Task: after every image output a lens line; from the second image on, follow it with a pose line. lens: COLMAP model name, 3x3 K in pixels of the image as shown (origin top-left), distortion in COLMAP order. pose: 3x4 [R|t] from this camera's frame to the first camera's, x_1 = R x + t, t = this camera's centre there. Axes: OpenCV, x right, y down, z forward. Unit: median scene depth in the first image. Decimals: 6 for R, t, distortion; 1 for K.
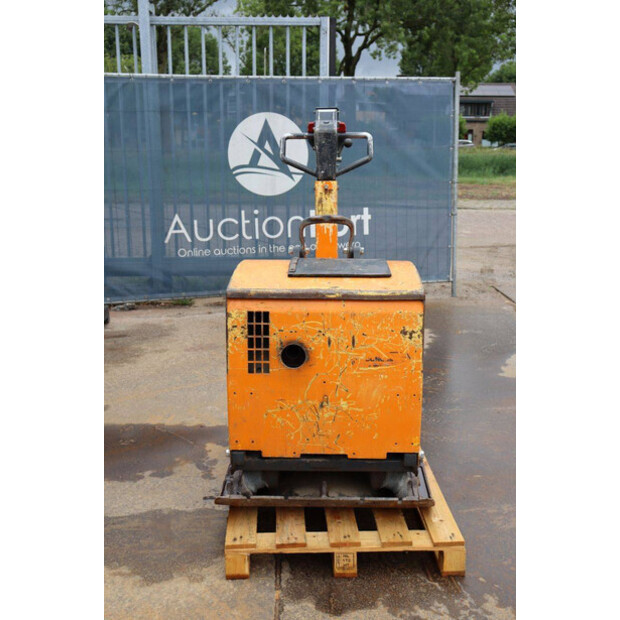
lens RADIAL K [[802.4, 0, 239.5], [0, 802.4, 304.7], [0, 0, 1]] dist [0.034231, 0.108641]
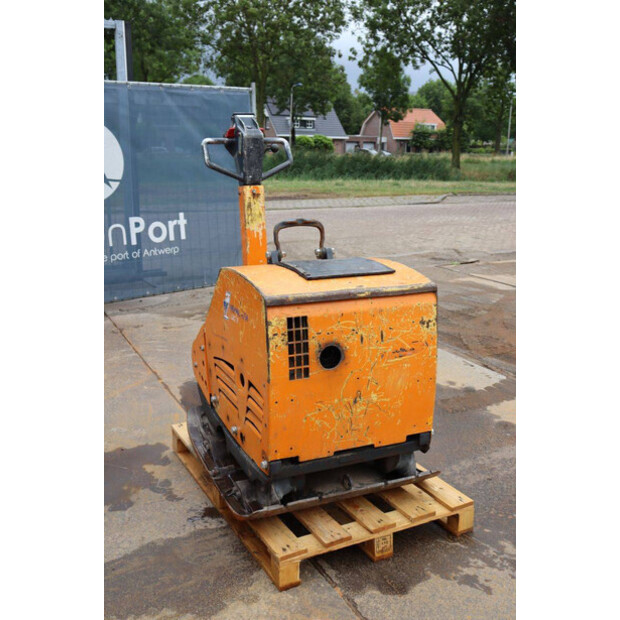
lens RADIAL K [[779.2, 0, 310.0], [0, 779.2, 310.0], [0, 0, 1]] dist [0.013937, 0.052851]
pose [[0.878506, -0.095646, 0.468059, -0.404429], [0.093667, 0.995222, 0.027565, -0.024526], [-0.468459, 0.019626, 0.883267, 0.136729]]
